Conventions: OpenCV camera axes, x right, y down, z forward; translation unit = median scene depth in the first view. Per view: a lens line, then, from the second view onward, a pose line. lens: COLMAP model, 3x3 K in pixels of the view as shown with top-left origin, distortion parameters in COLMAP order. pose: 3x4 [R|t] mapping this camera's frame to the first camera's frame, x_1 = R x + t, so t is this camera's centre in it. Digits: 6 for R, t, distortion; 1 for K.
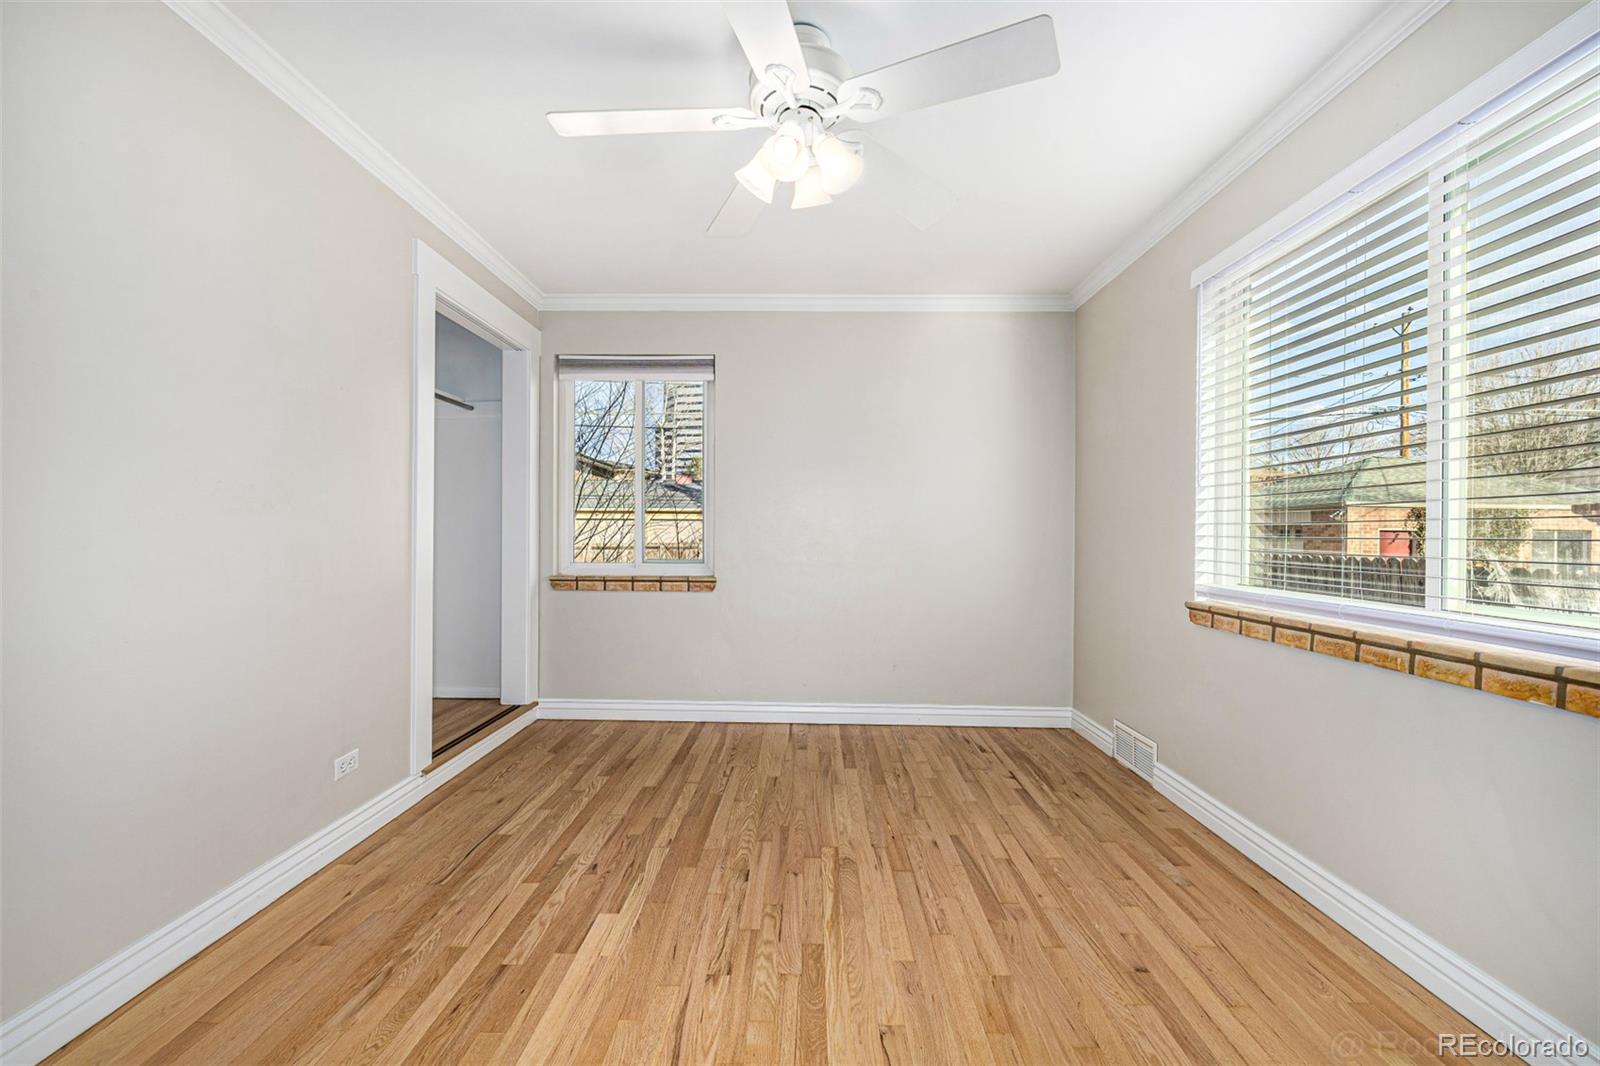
lens RADIAL K [[668.8, 0, 799.8], [0, 668.8, 526.9], [0, 0, 1]] dist [0.002384, -0.000782]
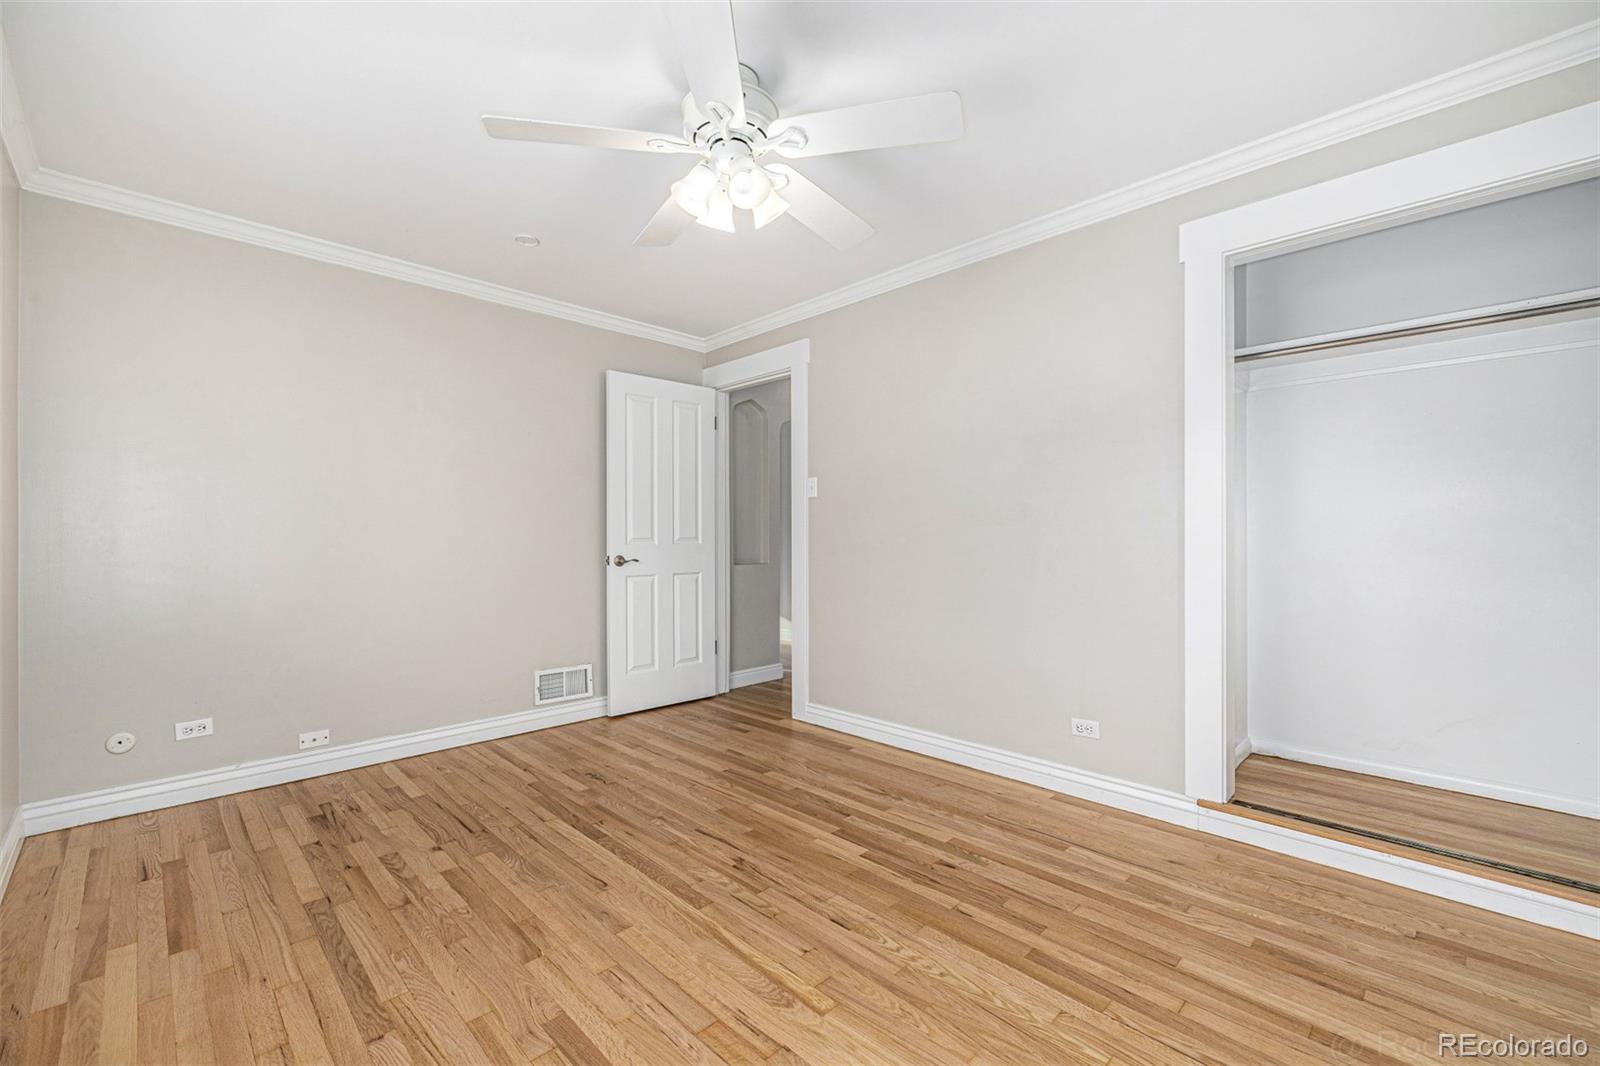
lens RADIAL K [[668.8, 0, 799.1], [0, 668.8, 539.2], [0, 0, 1]] dist [0.002384, -0.000782]
pose [[-0.697687, -0.002137, -0.716400, 0.588674], [0.002113, 0.999985, -0.005040, 0.017341], [0.716400, -0.005030, -0.697672, 1.568967]]
